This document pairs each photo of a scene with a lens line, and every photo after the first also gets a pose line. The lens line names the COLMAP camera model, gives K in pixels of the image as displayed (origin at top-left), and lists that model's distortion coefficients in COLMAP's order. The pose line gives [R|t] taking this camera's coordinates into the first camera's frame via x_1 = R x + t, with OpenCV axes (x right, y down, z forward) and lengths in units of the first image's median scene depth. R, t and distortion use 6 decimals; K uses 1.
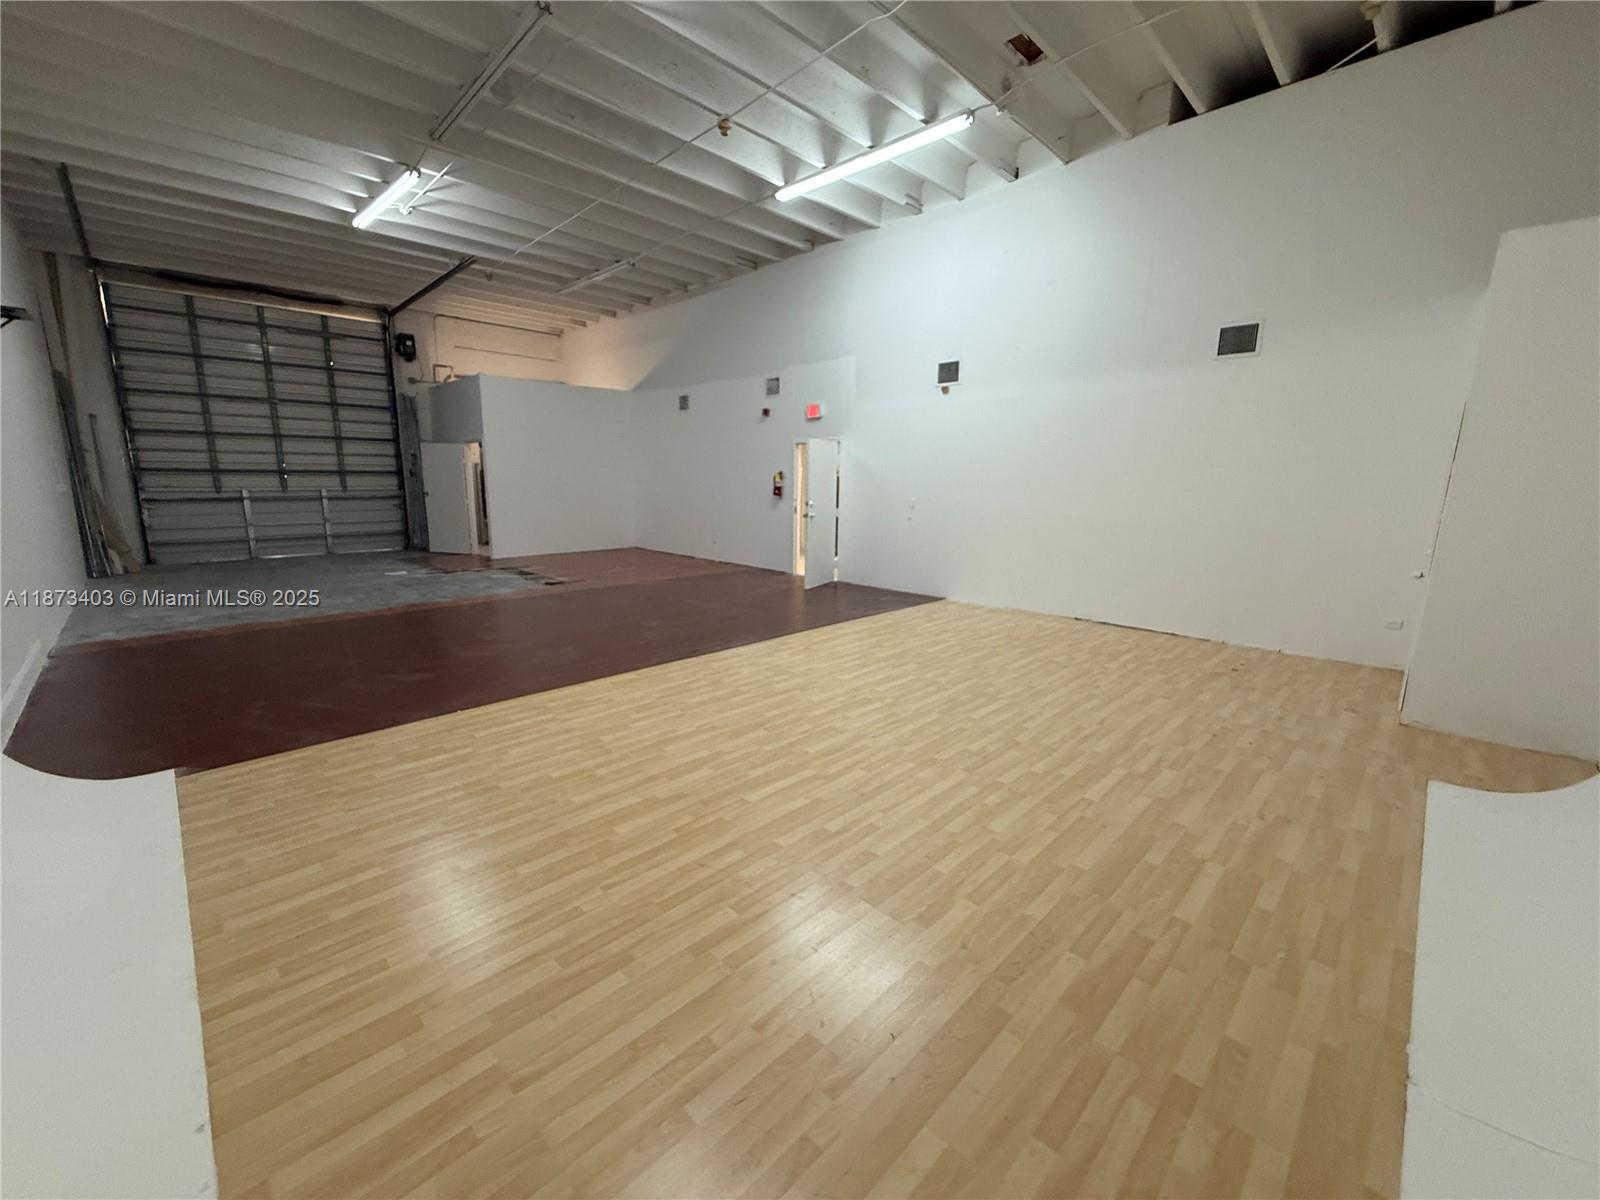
lens RADIAL K [[639.9, 0, 799.7], [0, 639.9, 600.7], [0, 0, 1]] dist [-0.001467, -0.000089]
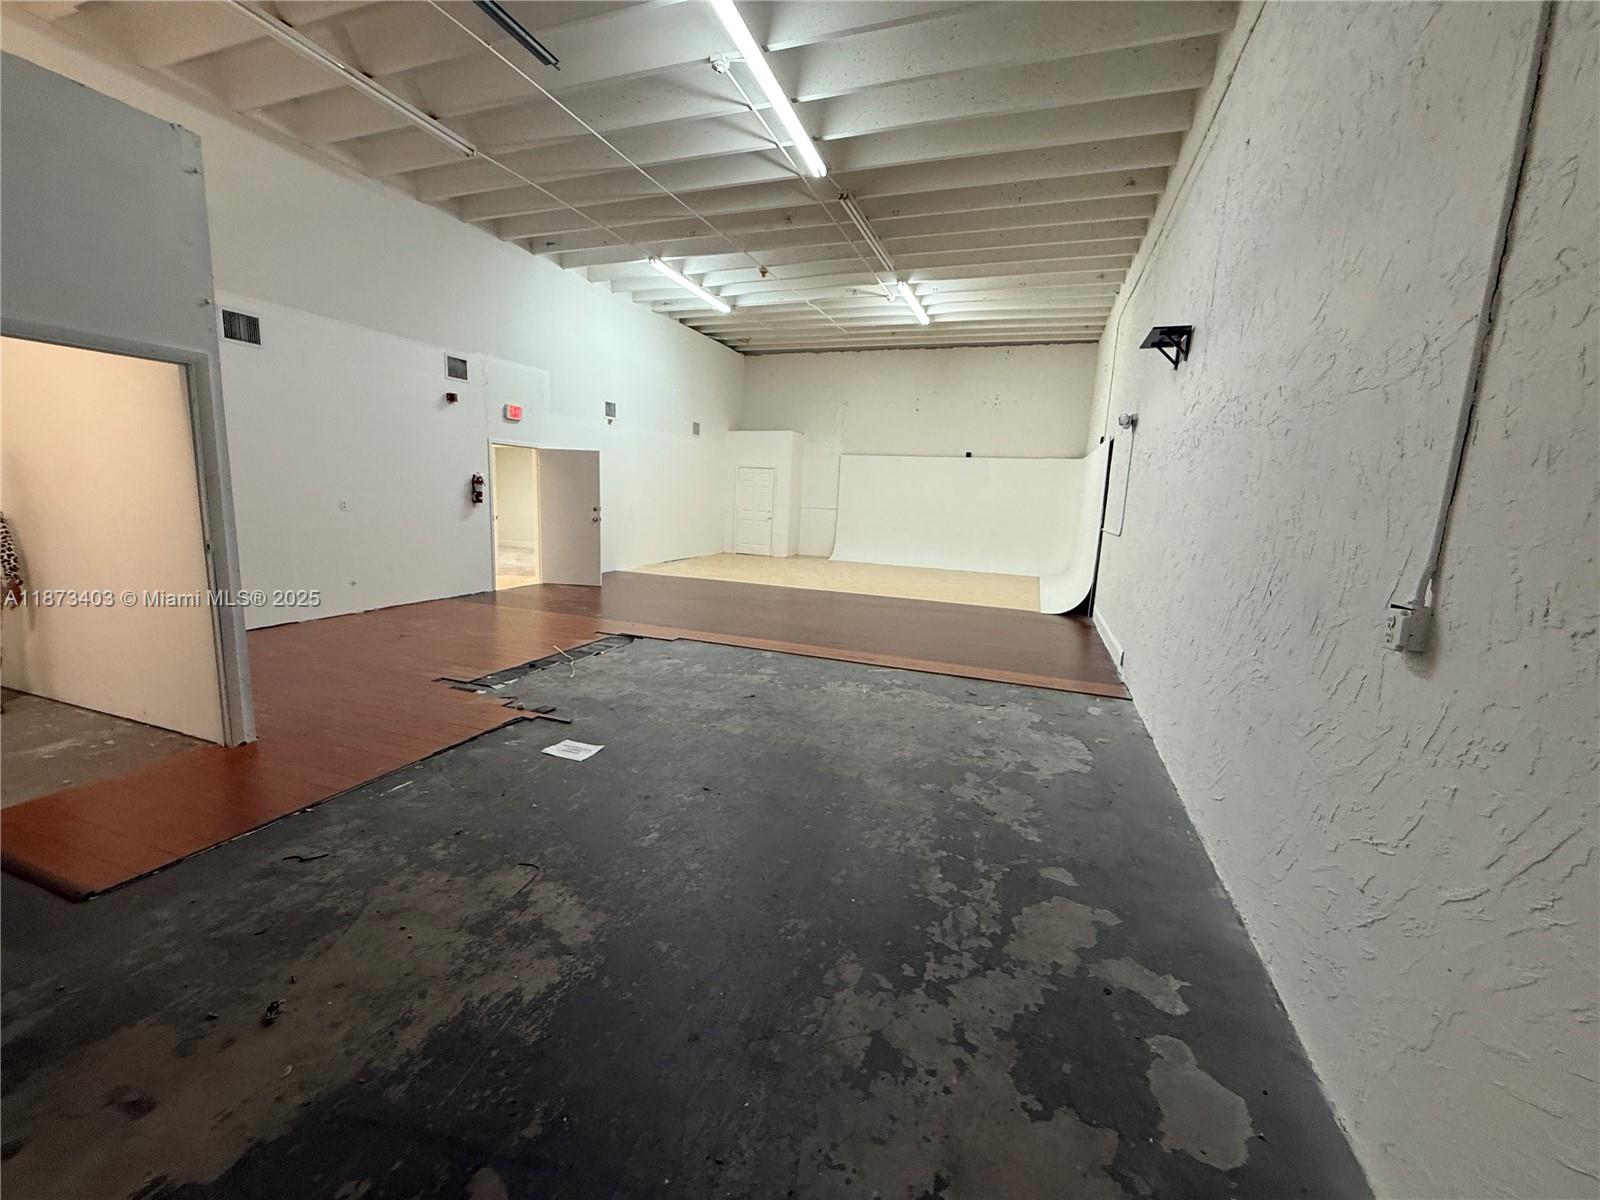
lens RADIAL K [[639.9, 0, 800.5], [0, 639.9, 597.6], [0, 0, 1]] dist [-0.001467, -0.000089]
pose [[-0.421322, -0.183499, 0.888153, -1.102411], [0.119145, 0.959629, 0.254787, -0.235405], [-0.899051, 0.213166, -0.382450, 1.092052]]
